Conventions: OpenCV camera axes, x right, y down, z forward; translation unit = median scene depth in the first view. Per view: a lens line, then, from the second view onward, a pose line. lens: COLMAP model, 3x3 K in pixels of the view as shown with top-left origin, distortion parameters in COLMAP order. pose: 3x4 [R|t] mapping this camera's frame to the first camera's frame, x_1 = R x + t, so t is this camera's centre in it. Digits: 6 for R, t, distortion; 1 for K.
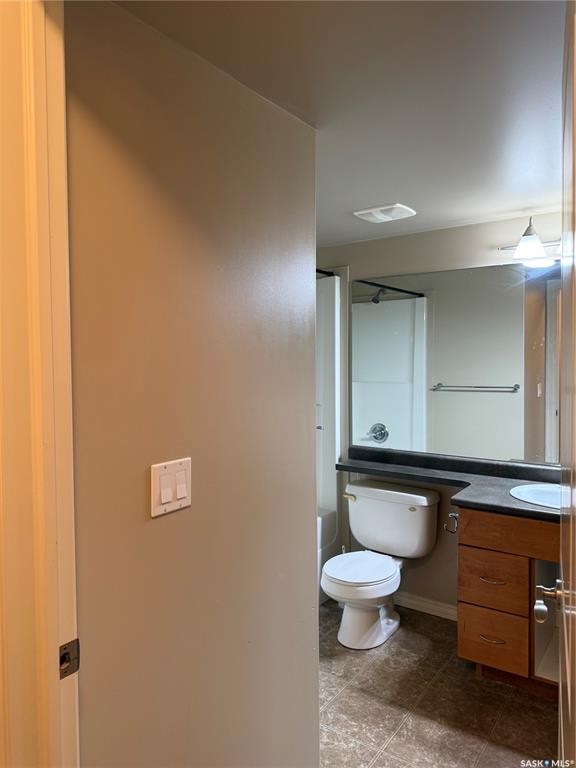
lens RADIAL K [[537.7, 0, 276.5], [0, 537.7, 376.2], [0, 0, 1]] dist [0.047219, -0.060031]
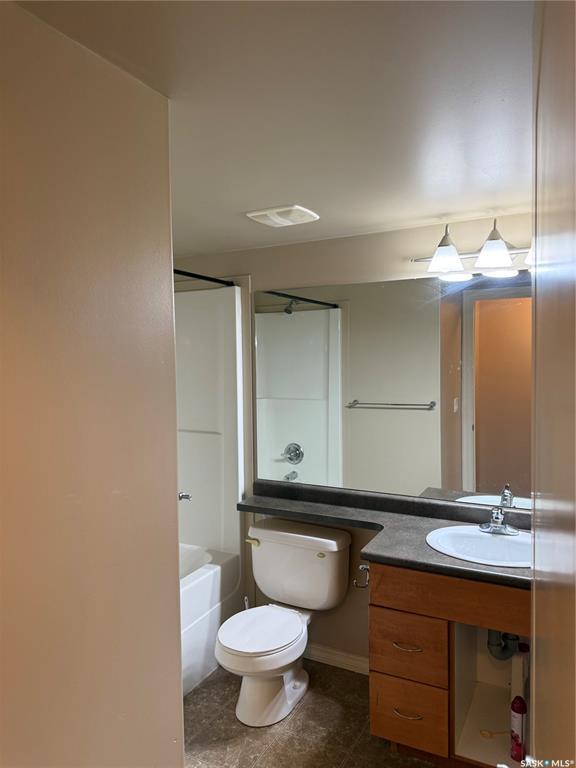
lens RADIAL K [[537.7, 0, 274.3], [0, 537.7, 383.1], [0, 0, 1]] dist [0.047219, -0.060031]
pose [[0.991514, -0.011361, 0.129500, 0.068918], [0.010106, 0.999895, 0.010343, -0.045355], [-0.129604, -0.008947, 0.991525, 0.150024]]
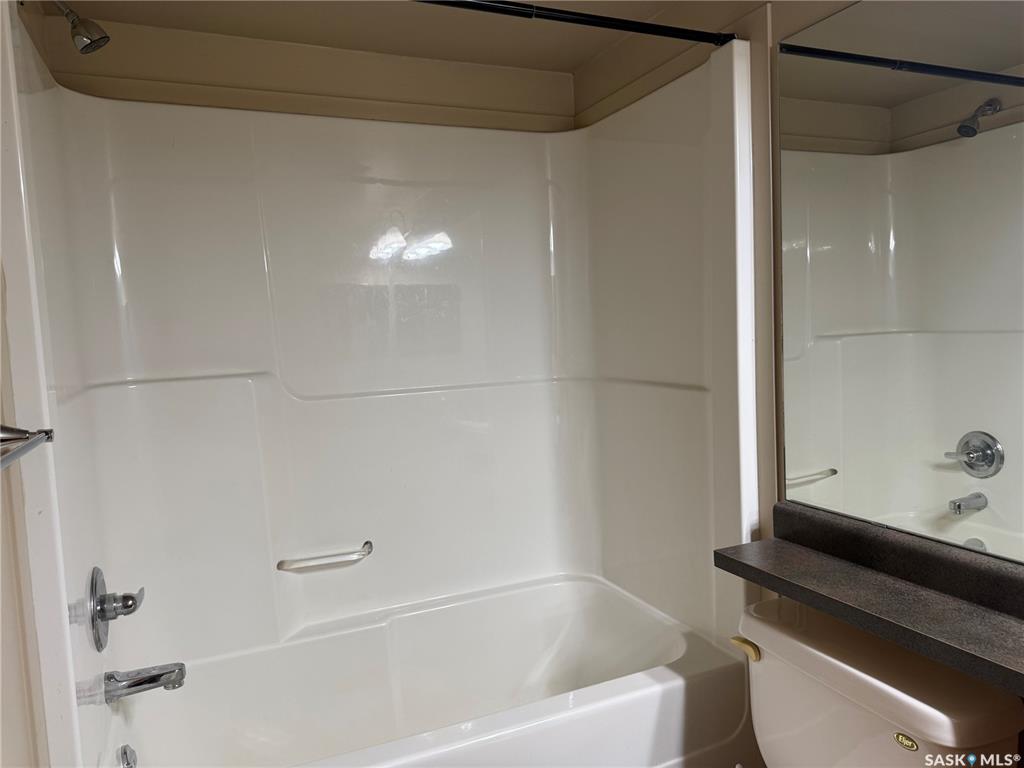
lens RADIAL K [[716.9, 0, 504.0], [0, 716.9, 384.2], [0, 0, 1]] dist [0.047219, -0.060031]
pose [[0.862332, 0.013104, -0.506174, 0.274921], [0.018970, 0.998127, 0.058157, 0.020121], [0.505988, -0.059753, 0.860469, 0.584183]]
